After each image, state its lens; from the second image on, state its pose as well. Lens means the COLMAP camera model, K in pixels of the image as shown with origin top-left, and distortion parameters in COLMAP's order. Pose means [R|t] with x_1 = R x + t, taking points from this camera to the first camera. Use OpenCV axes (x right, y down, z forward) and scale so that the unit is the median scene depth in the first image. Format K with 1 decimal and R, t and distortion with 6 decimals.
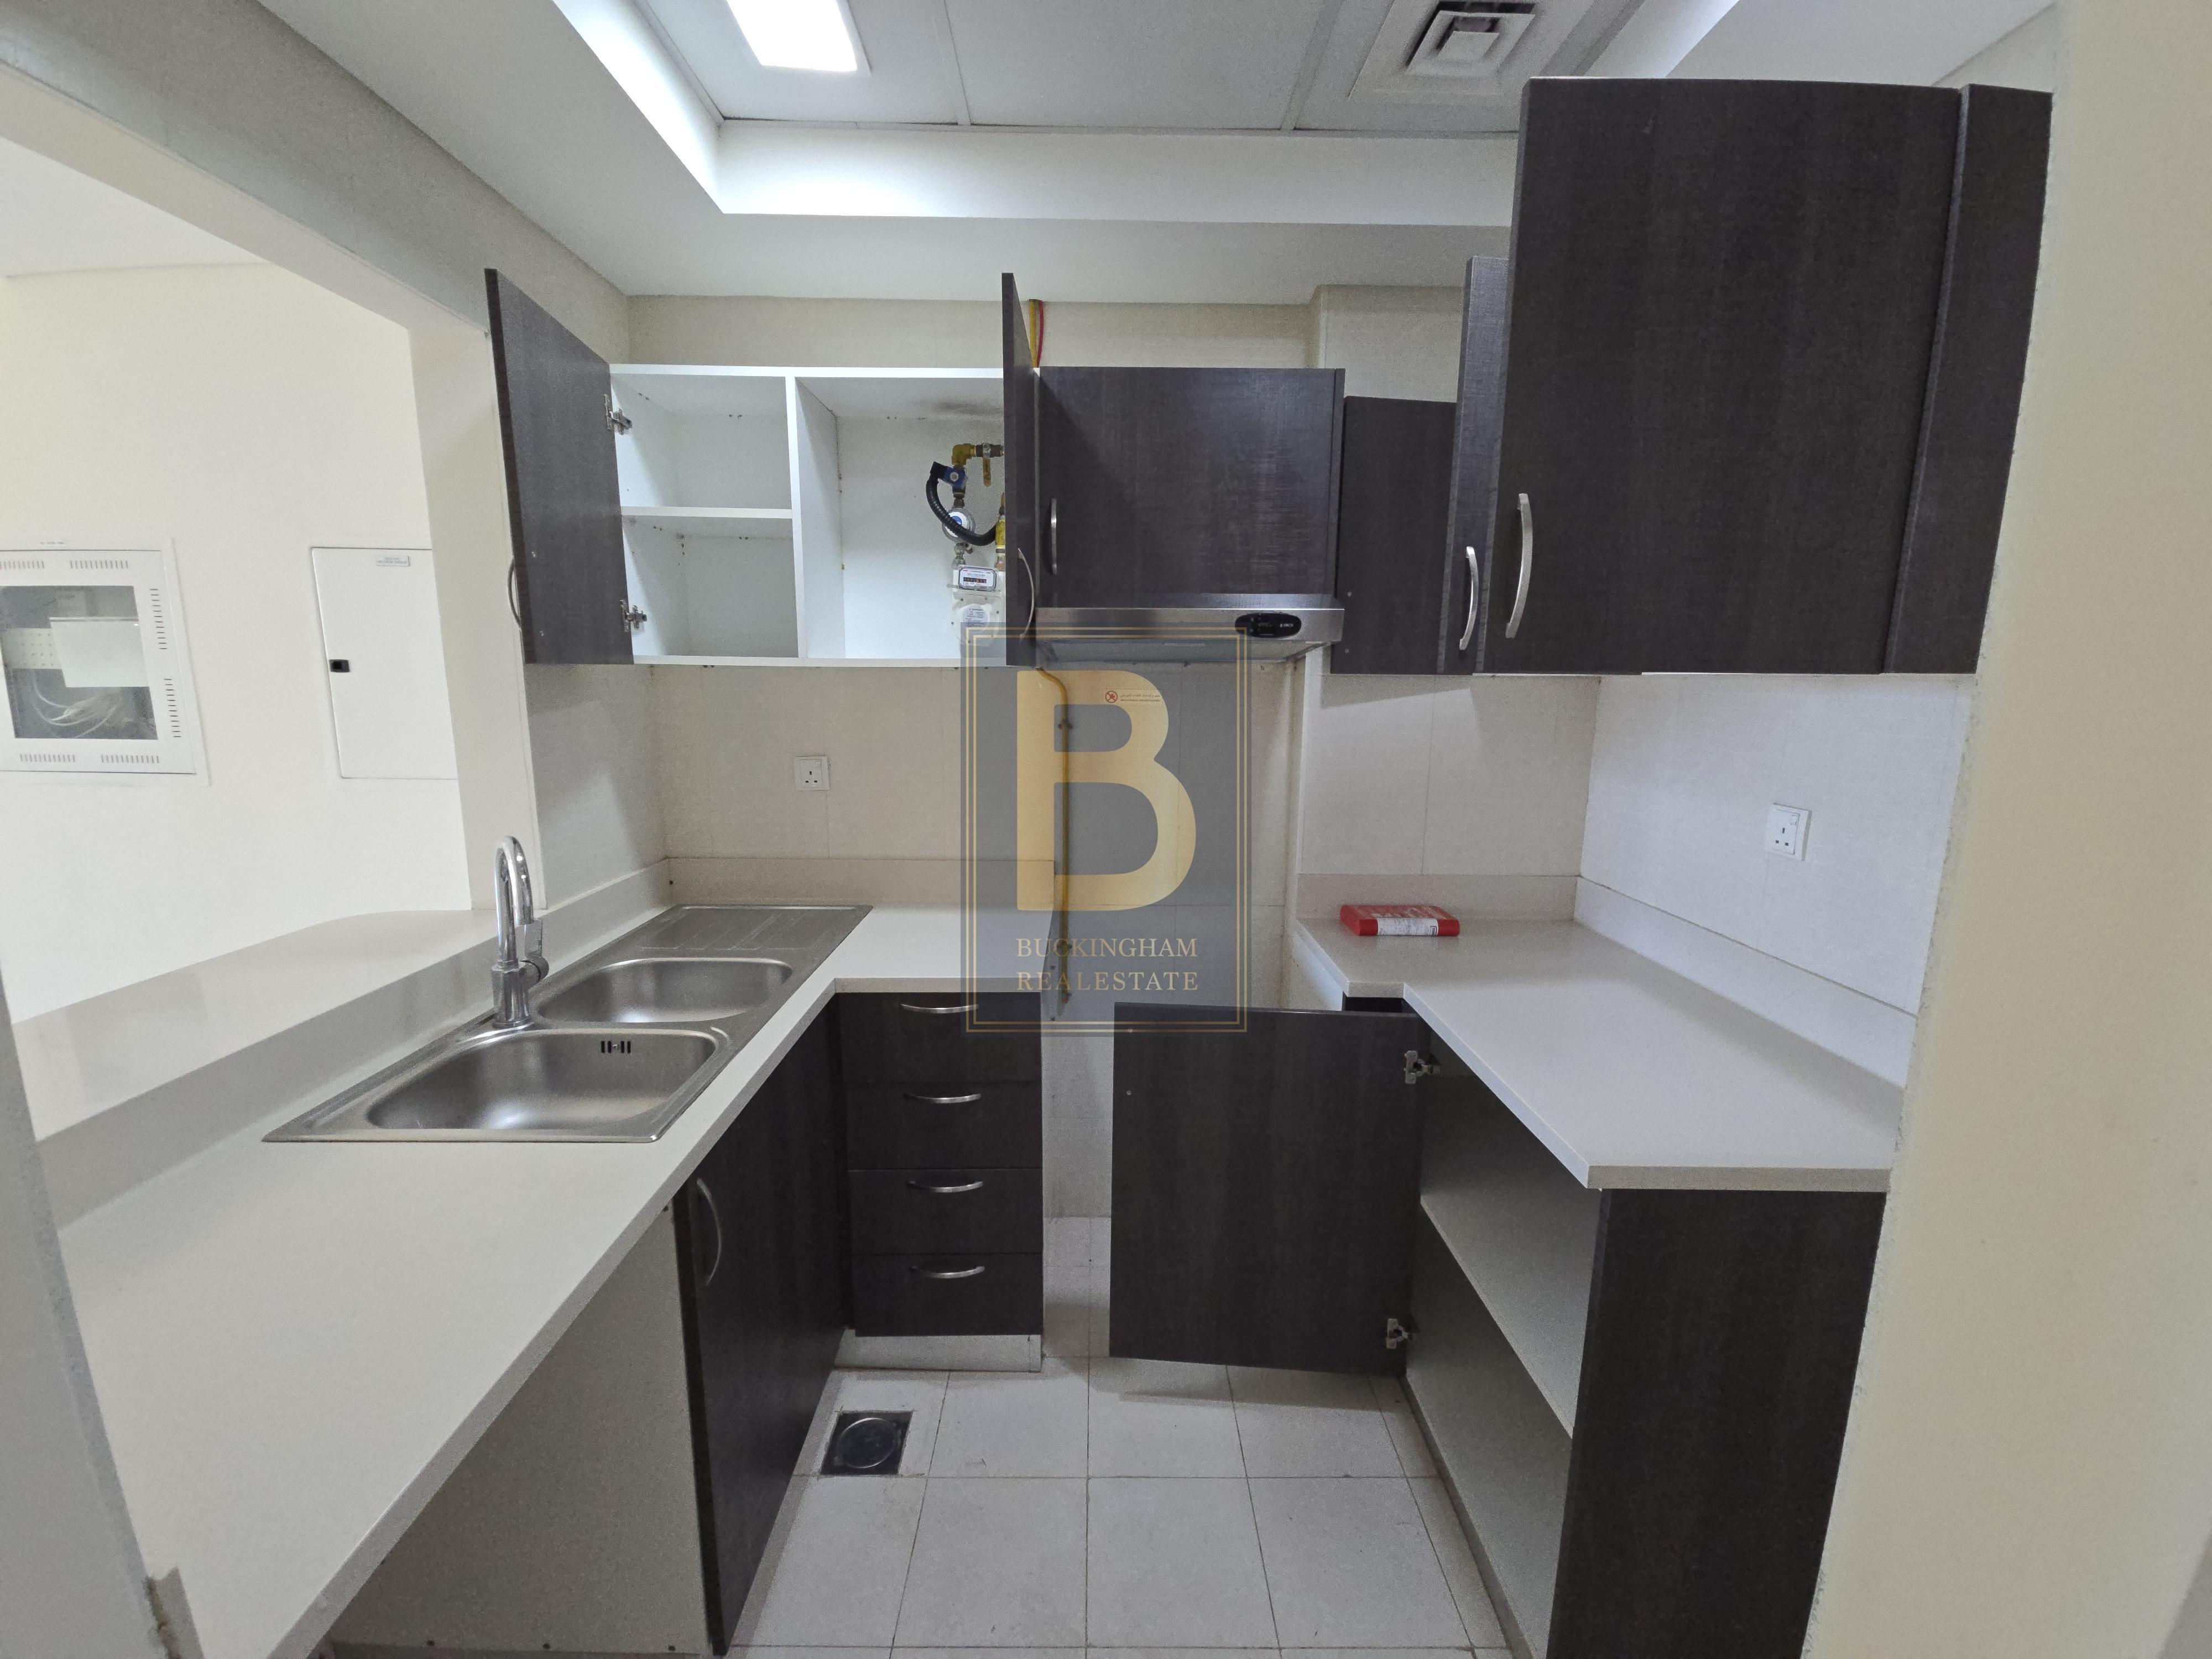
lens RADIAL K [[896.1, 0, 1106.0], [0, 896.1, 829.5], [0, 0, 1]] dist [0.000233, -0.000065]
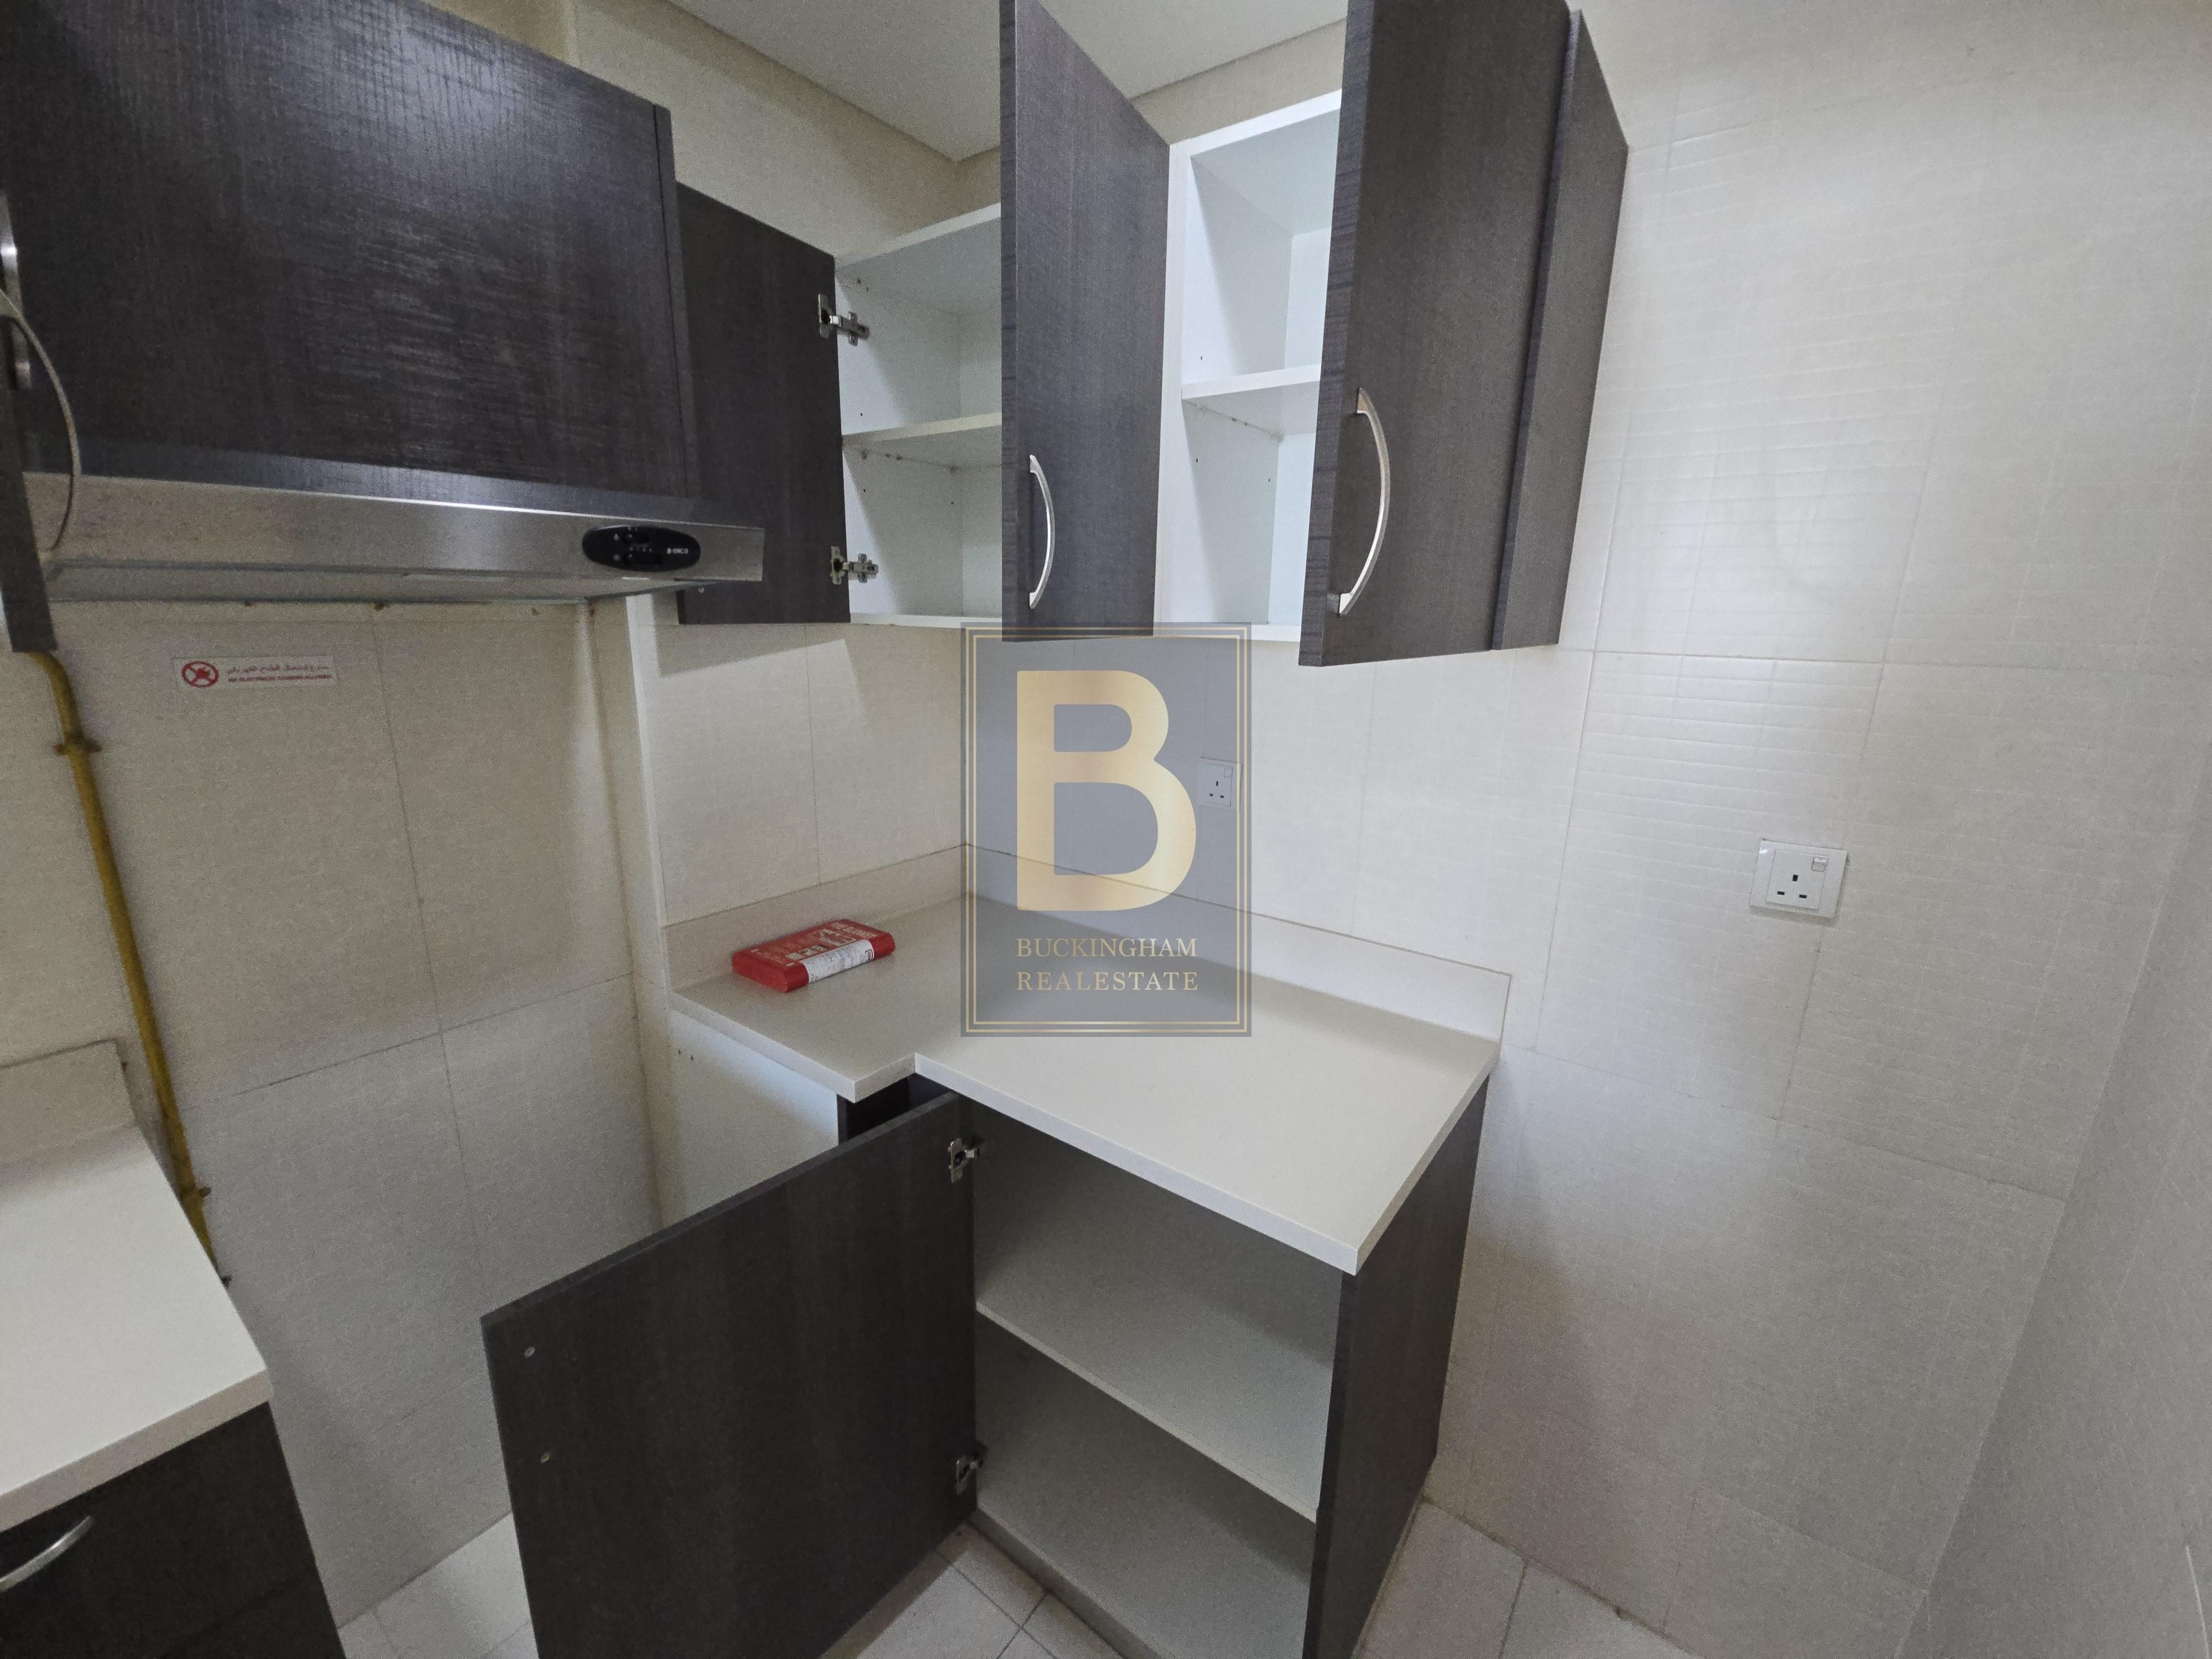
lens RADIAL K [[896.1, 0, 1106.0], [0, 896.1, 829.5], [0, 0, 1]] dist [0.000233, -0.000065]
pose [[0.614025, -0.186450, 0.766949, -0.099556], [0.121056, 0.982448, 0.141922, -0.092033], [-0.779948, 0.005700, 0.625818, 0.392354]]
